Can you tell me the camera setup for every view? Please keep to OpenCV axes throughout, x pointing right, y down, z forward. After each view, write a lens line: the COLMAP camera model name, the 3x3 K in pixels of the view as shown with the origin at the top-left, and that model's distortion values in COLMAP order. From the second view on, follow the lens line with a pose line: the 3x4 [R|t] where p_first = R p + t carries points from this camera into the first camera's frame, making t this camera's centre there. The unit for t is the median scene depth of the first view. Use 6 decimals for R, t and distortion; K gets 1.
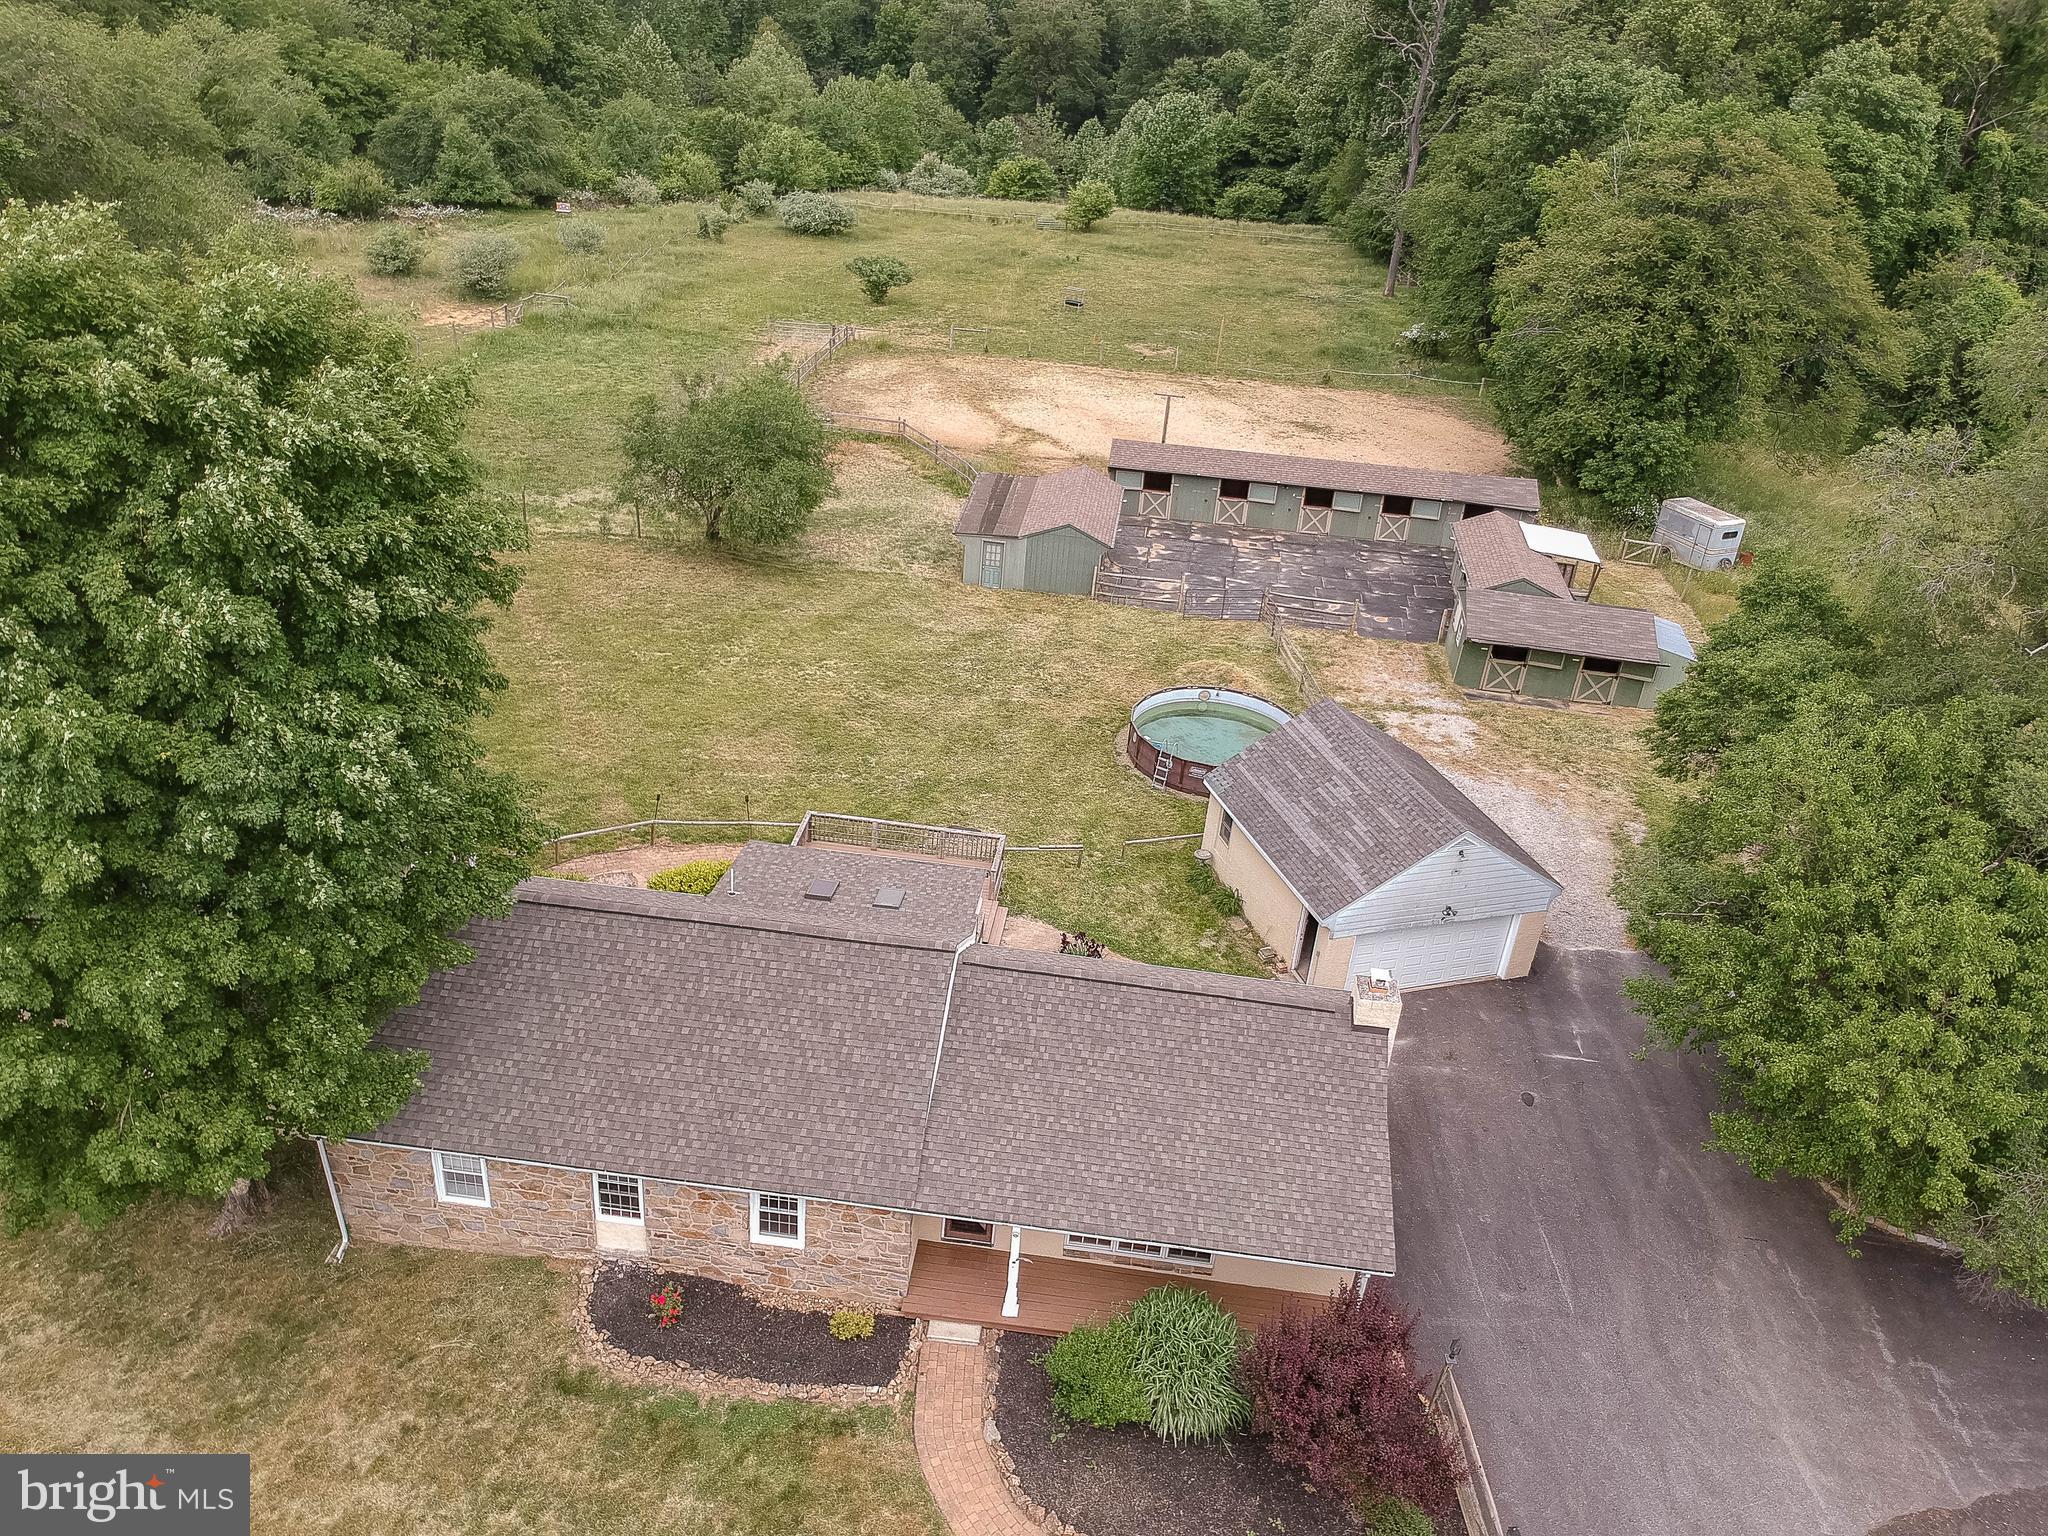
lens RADIAL K [[1514.5, 0, 1058.8], [0, 1514.5, 756.6], [0, 0, 1]] dist [0.106378, -0.197785]
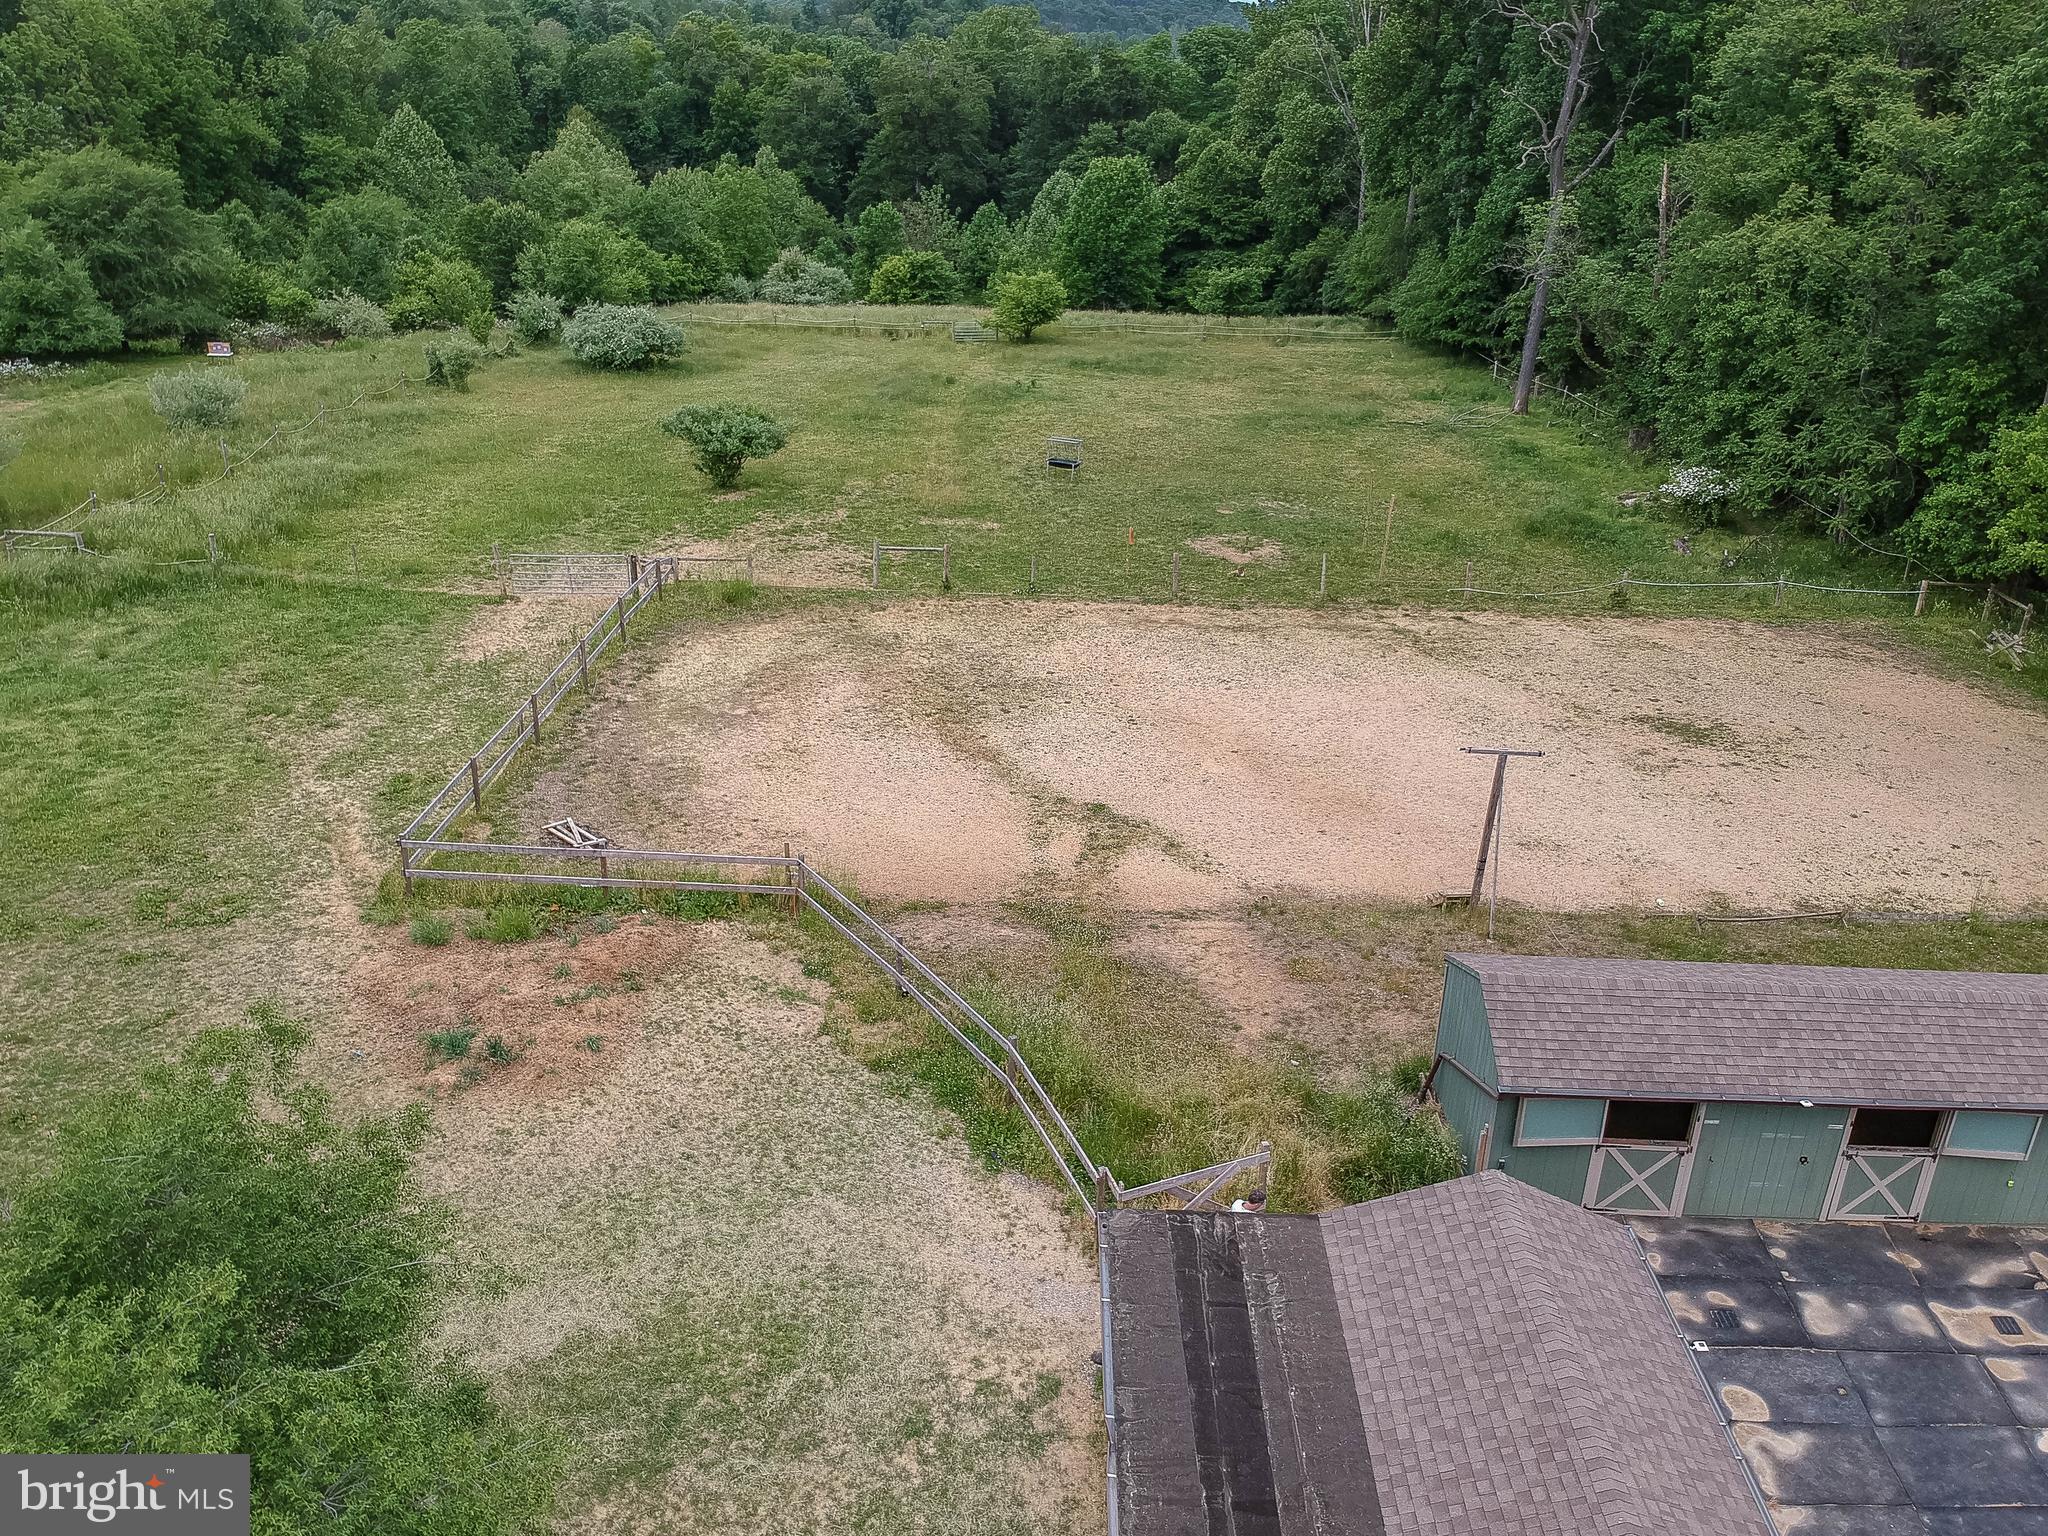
lens RADIAL K [[1599.4, 0, 1086.3], [0, 1599.4, 745.8], [0, 0, 1]] dist [0.108764, -0.201938]
pose [[0.993834, -0.074737, 0.081902, -0.065700], [0.081112, 0.993688, -0.077490, -0.226506], [-0.075593, 0.083656, 0.993623, 0.637130]]
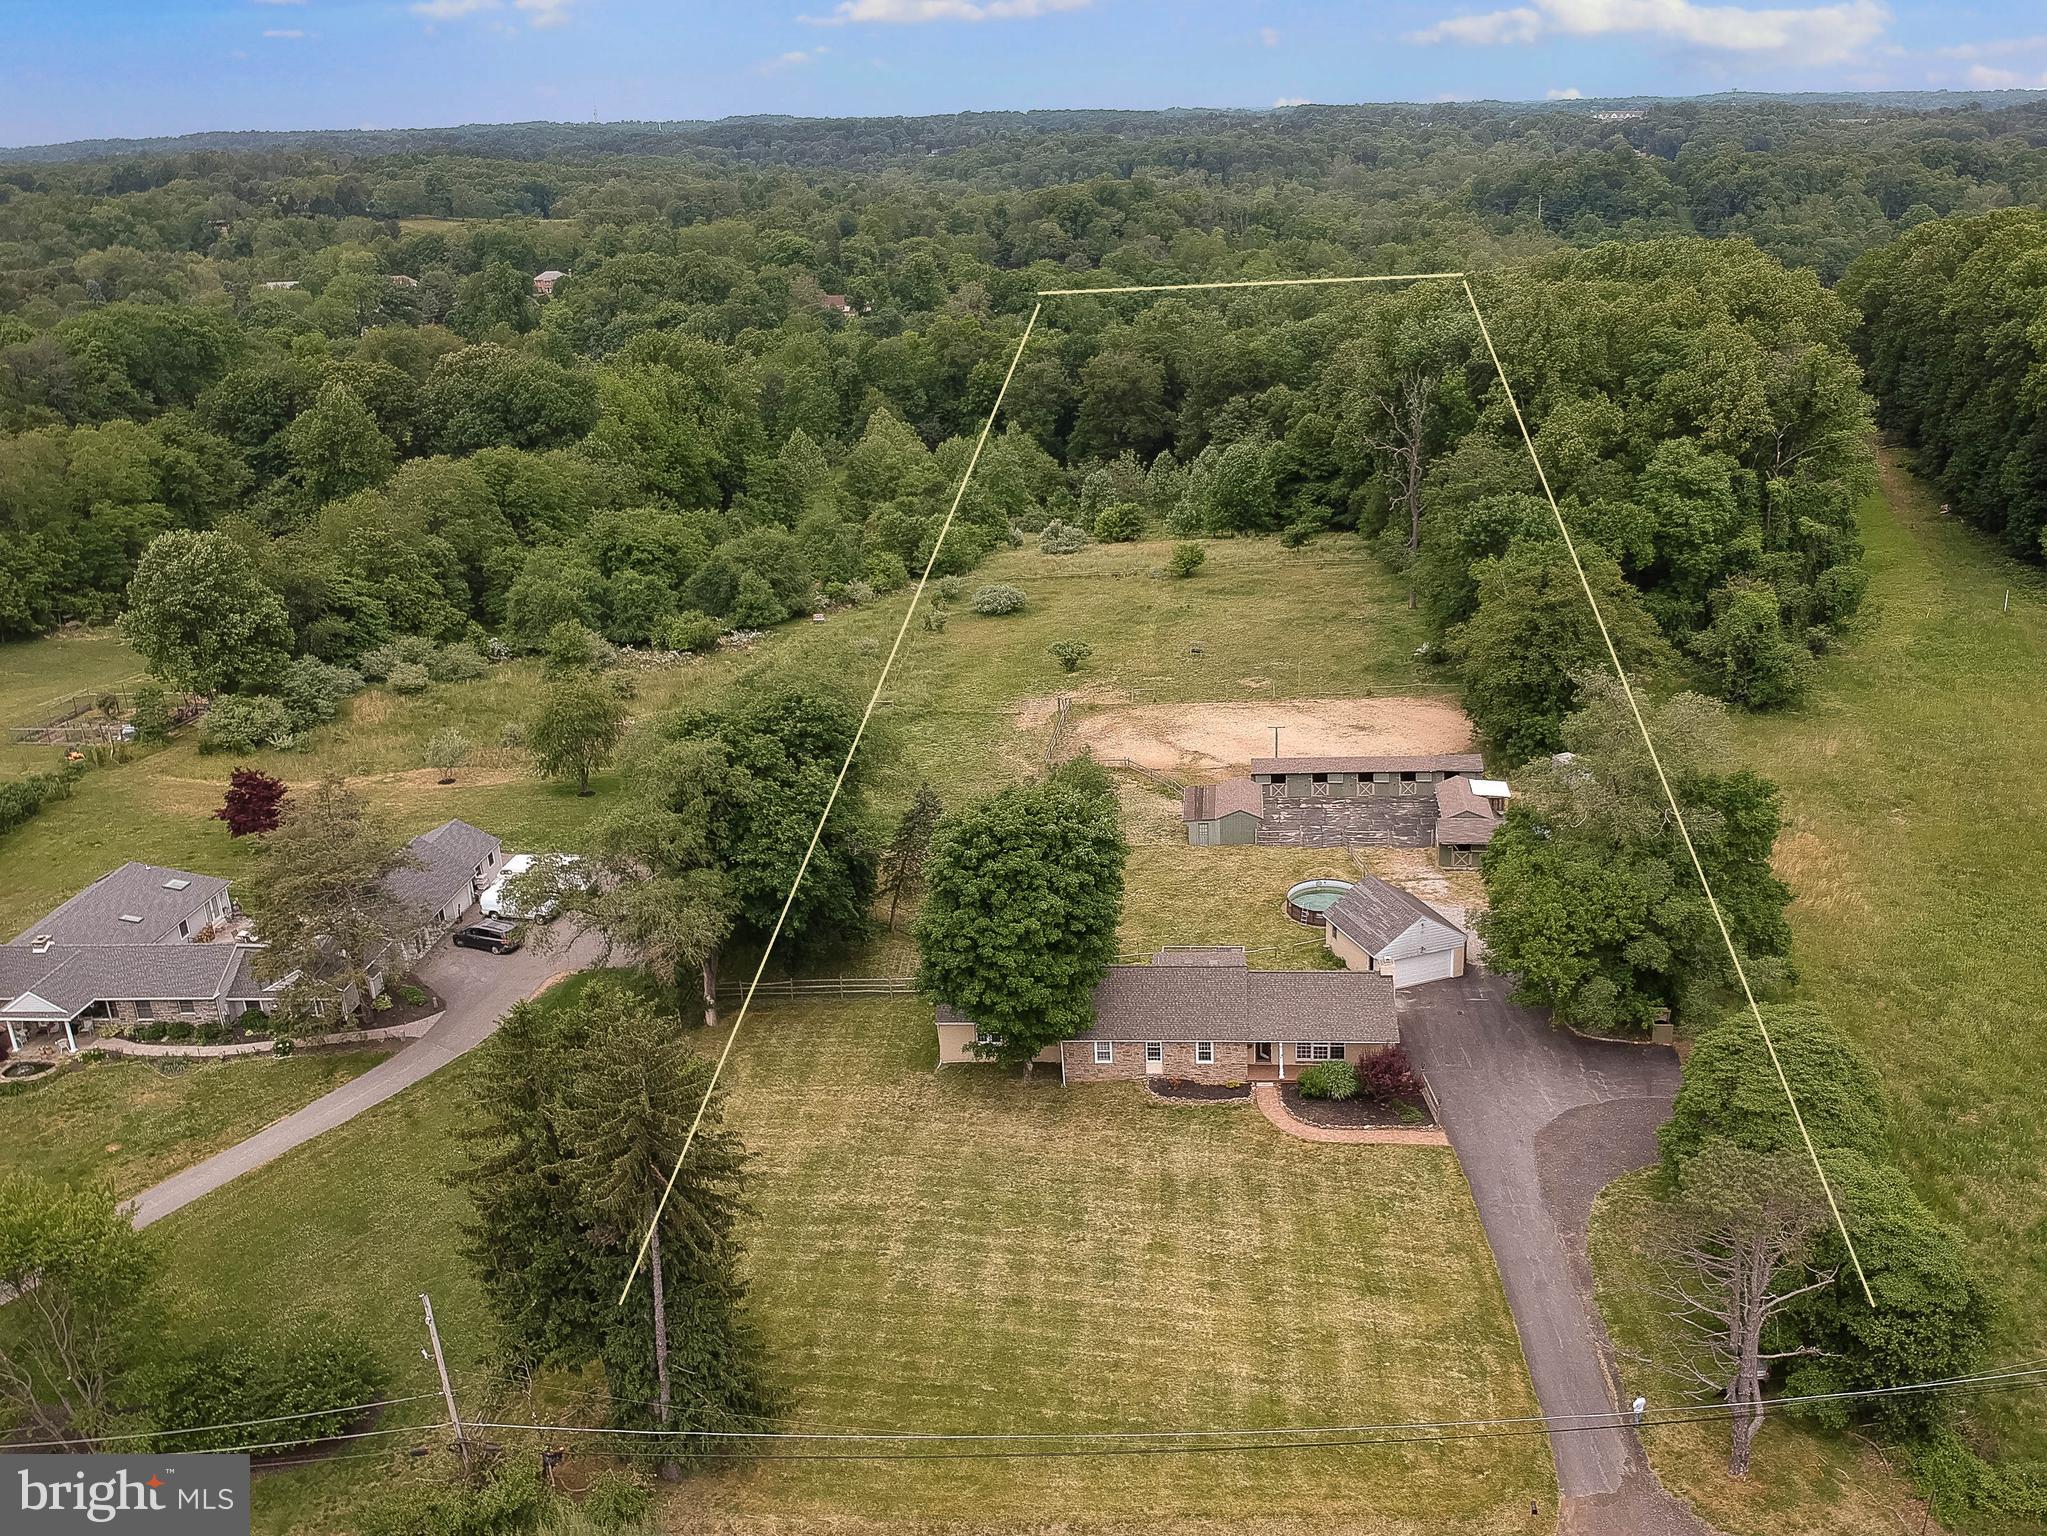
lens RADIAL K [[1676.3, 0, 1119.2], [0, 1676.3, 779.3], [0, 0, 1]] dist [0.144708, -0.310422]
pose [[0.992071, -0.124743, -0.015288, -0.091606], [0.121206, 0.981830, -0.146009, 0.090221], [0.033224, 0.142998, 0.989165, -0.978933]]
